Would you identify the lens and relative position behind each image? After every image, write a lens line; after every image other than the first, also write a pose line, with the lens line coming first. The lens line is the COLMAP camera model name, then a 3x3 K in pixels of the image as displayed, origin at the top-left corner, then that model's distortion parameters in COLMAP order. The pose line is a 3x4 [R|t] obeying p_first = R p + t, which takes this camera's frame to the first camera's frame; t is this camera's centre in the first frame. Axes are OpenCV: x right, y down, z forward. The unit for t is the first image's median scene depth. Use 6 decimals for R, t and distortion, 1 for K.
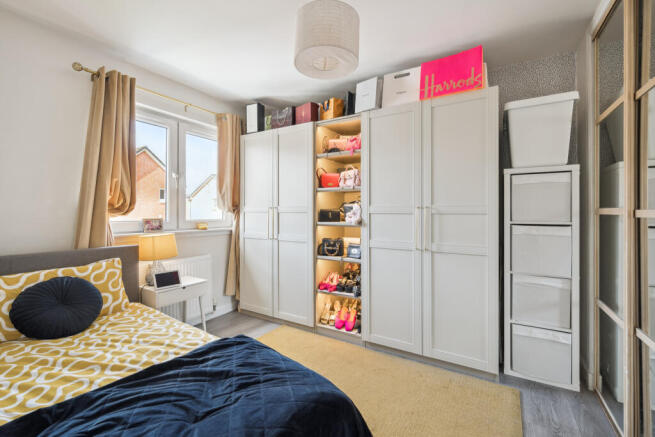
lens RADIAL K [[282.3, 0, 331.8], [0, 282.3, 212.2], [0, 0, 1]] dist [-0.004357, -0.000454]
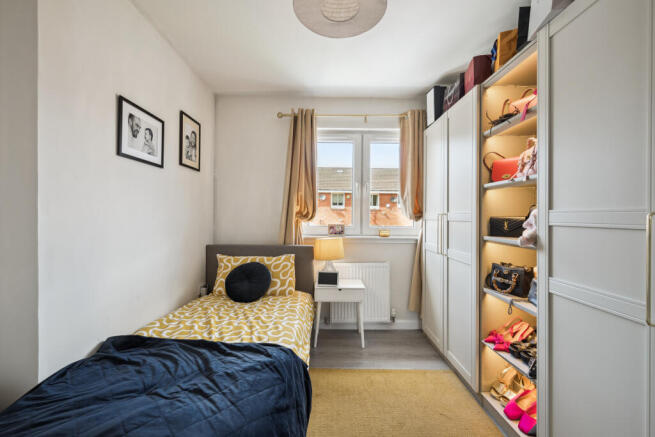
lens RADIAL K [[282.3, 0, 327.8], [0, 282.3, 219.1], [0, 0, 1]] dist [-0.004357, -0.000454]
pose [[0.511394, 0.011122, -0.859274, 0.364937], [-0.006028, 0.999938, 0.009355, -0.009807], [0.859325, 0.000396, 0.511429, 0.403397]]
